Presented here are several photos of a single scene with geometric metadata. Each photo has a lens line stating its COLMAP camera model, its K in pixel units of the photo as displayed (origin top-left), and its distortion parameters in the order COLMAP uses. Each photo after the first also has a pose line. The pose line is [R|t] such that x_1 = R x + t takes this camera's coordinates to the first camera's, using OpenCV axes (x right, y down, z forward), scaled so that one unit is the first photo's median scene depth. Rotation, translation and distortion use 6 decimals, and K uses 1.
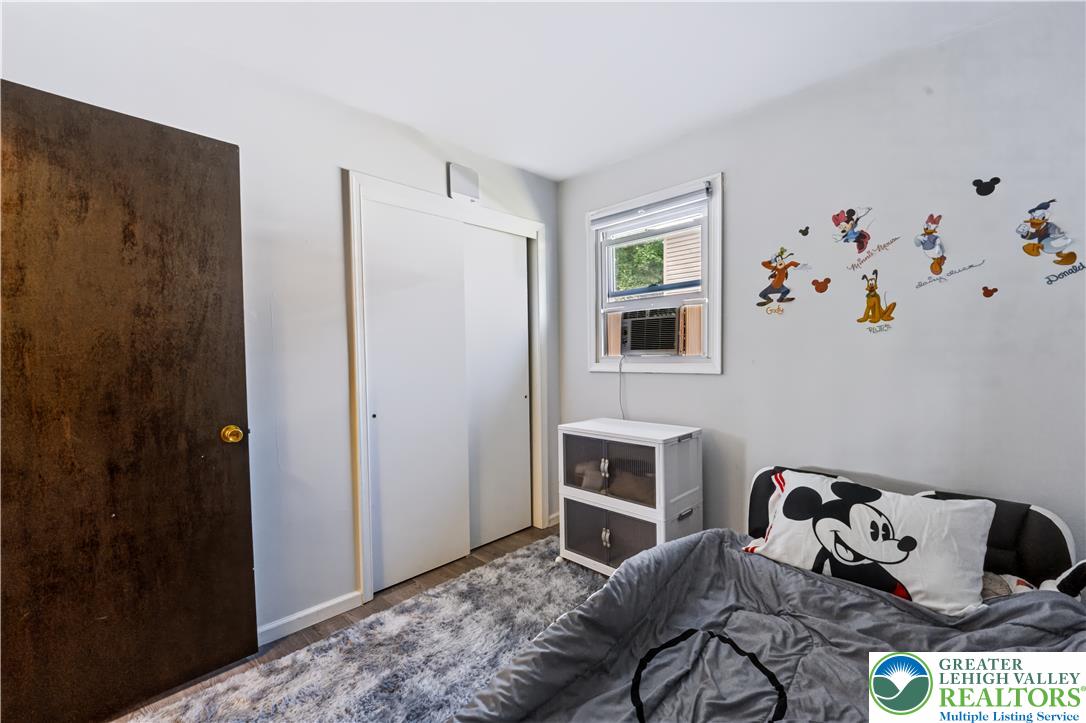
lens RADIAL K [[447.5, 0, 542.4], [0, 447.5, 365.4], [0, 0, 1]] dist [-0.008867, -0.004177]
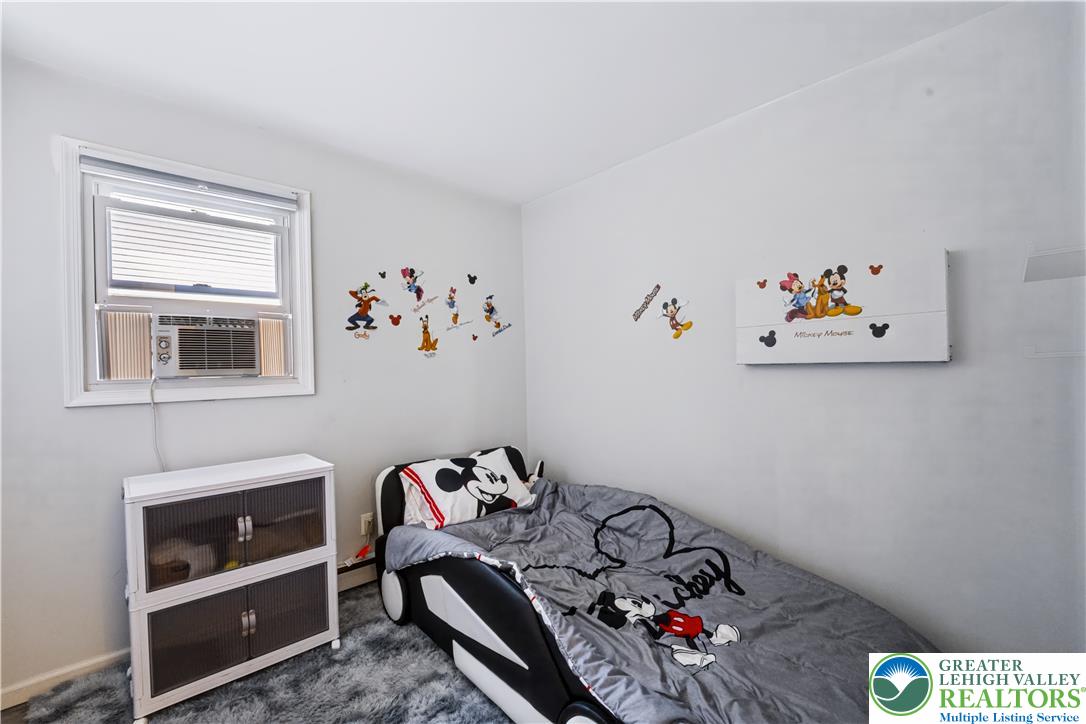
lens RADIAL K [[447.5, 0, 542.7], [0, 447.5, 365.4], [0, 0, 1]] dist [-0.008867, -0.004177]
pose [[0.031011, 0.013701, 0.999425, -0.687962], [0.040574, 0.999065, -0.014955, -0.010588], [-0.998695, 0.041015, 0.030426, 0.560201]]
